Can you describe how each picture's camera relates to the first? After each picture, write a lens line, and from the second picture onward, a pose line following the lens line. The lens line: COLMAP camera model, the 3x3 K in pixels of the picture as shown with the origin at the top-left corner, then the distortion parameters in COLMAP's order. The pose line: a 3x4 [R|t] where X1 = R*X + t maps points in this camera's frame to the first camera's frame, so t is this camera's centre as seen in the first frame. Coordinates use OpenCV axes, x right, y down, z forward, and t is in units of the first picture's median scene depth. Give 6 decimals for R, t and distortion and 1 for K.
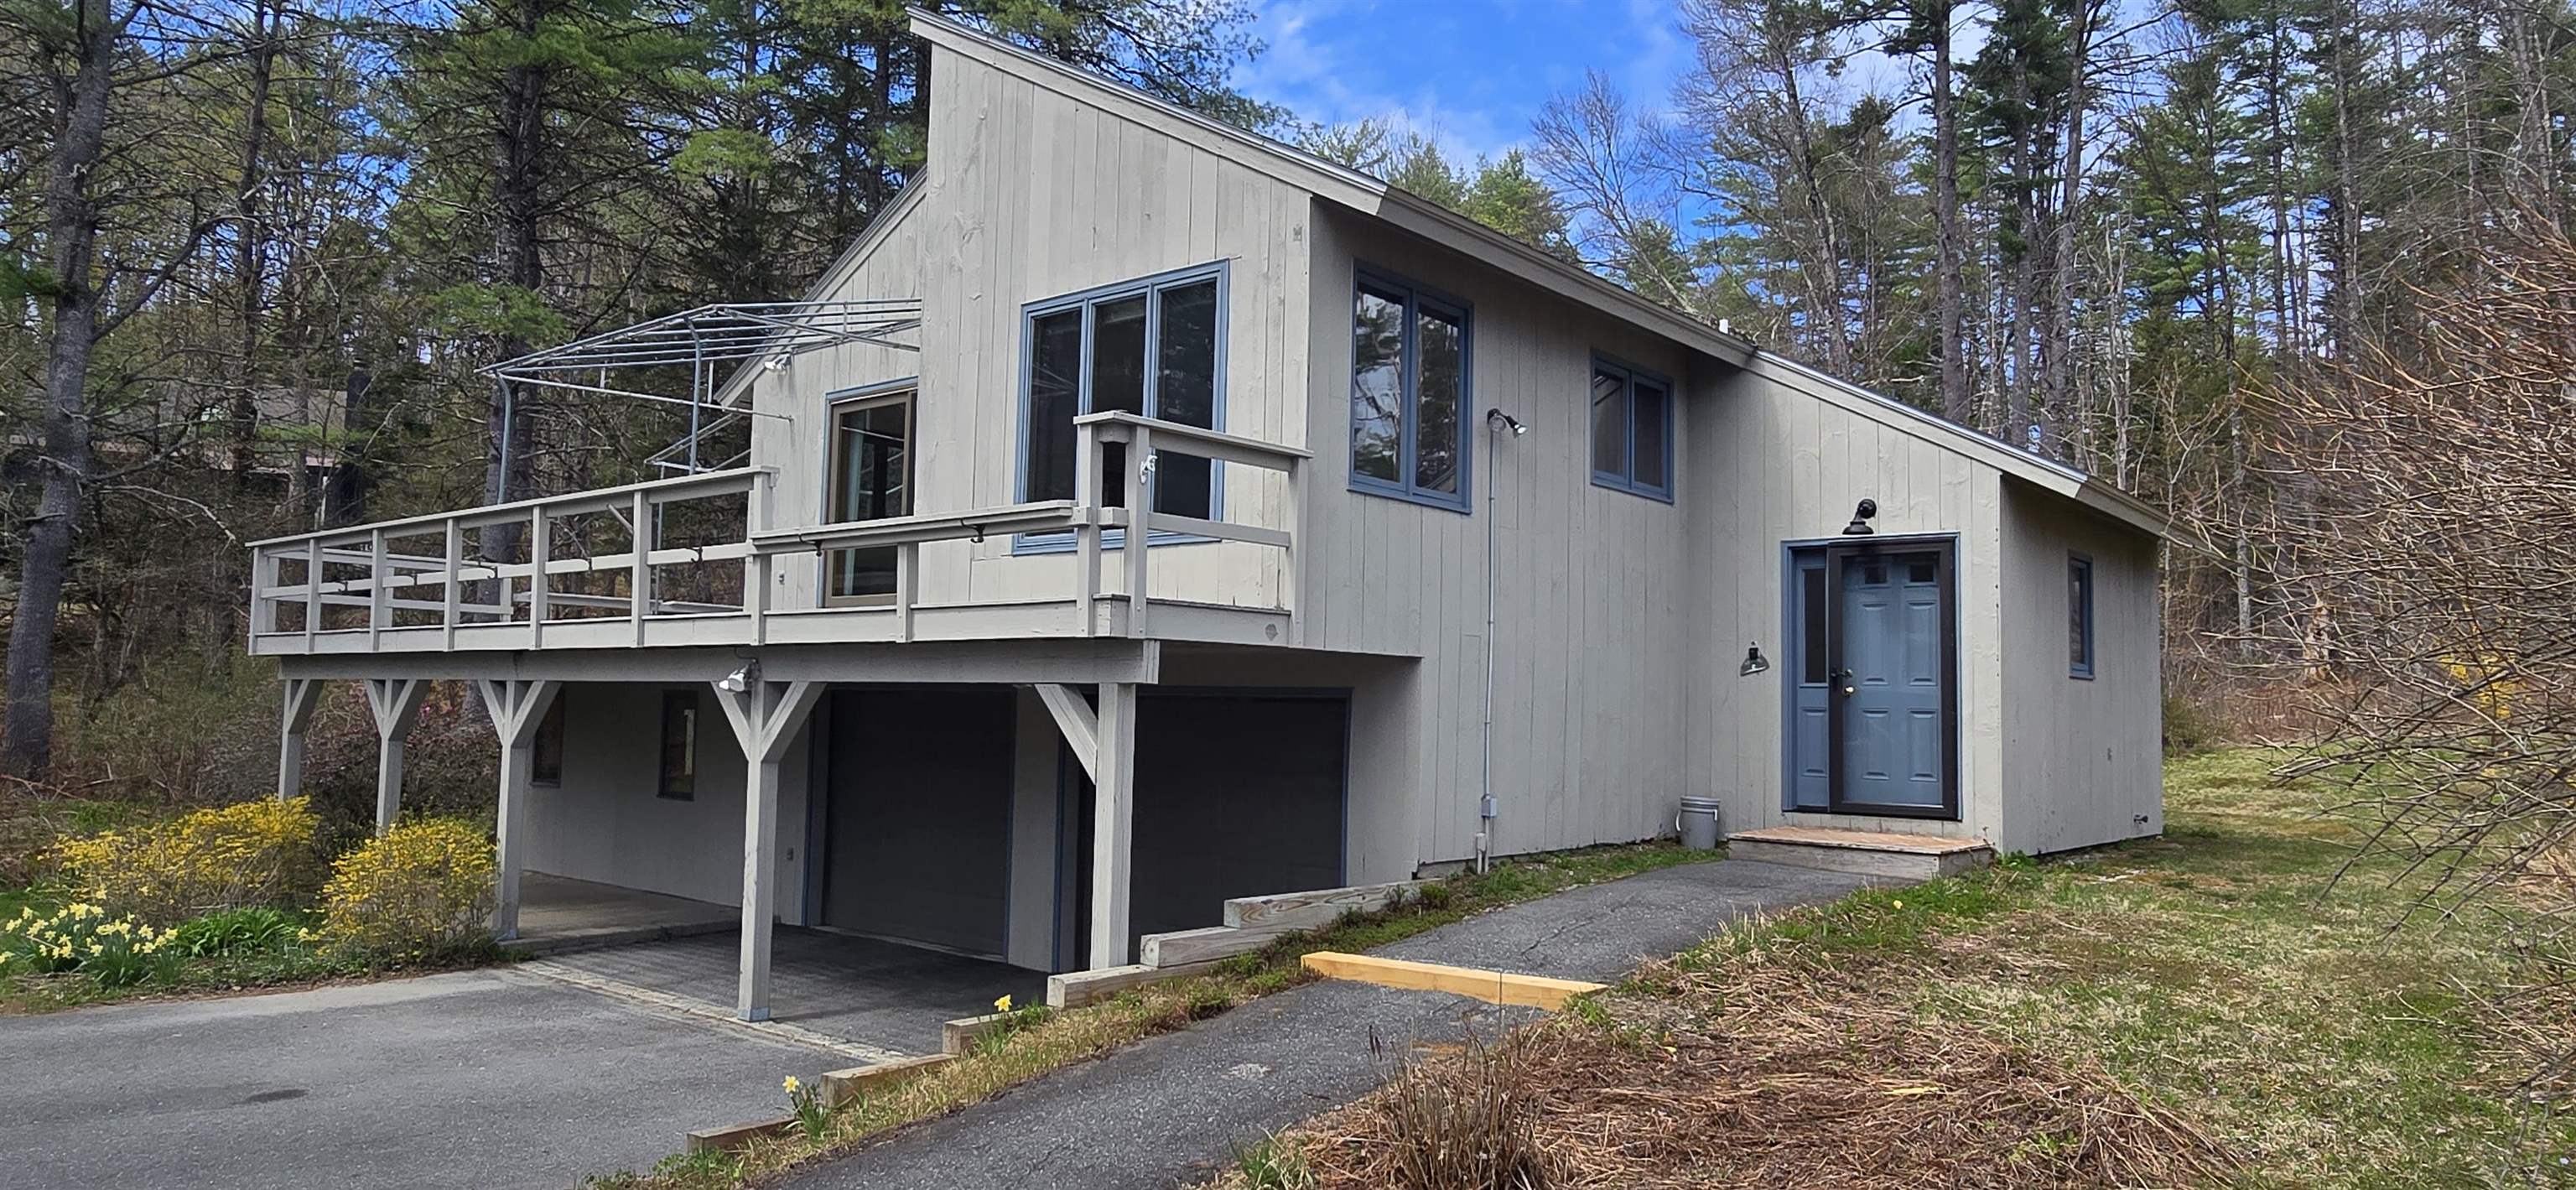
lens RADIAL K [[1606.9, 0, 1283.5], [0, 1606.9, 603.9], [0, 0, 1]] dist [-0.009064, -0.002429]
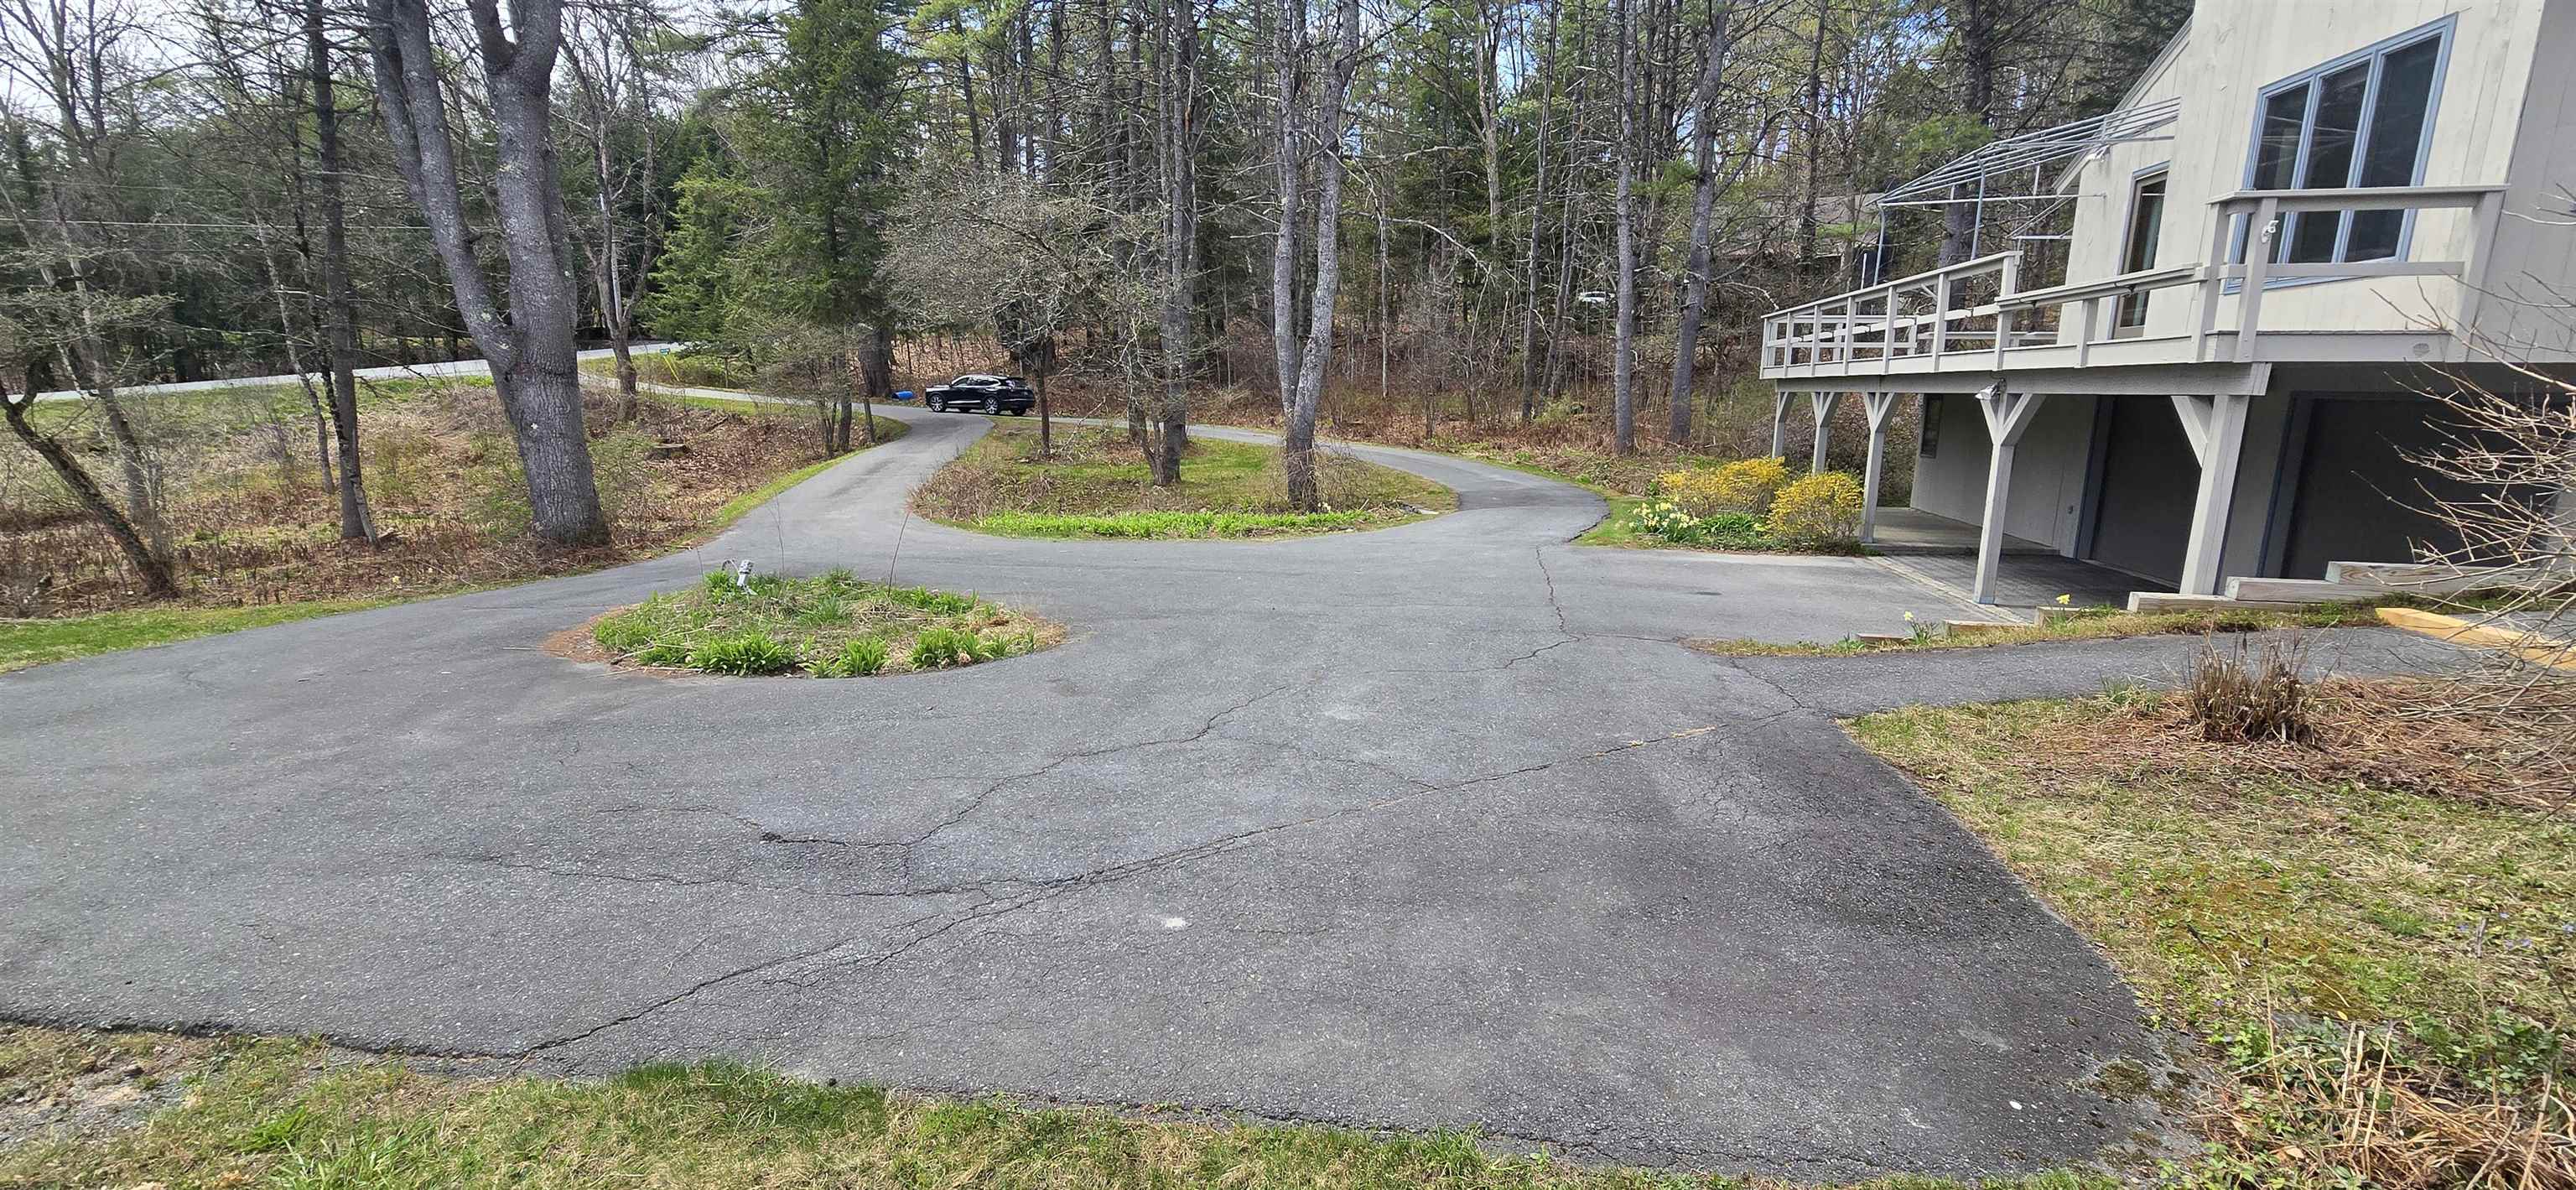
lens RADIAL K [[1064.9, 0, 1295.8], [0, 1064.9, 597.9], [0, 0, 1]] dist [0.001507, 0.001292]
pose [[0.500848, 0.154255, -0.851678, 0.227227], [0.058170, 0.975767, 0.210938, -0.015446], [0.863578, -0.155190, 0.479738, -0.120293]]
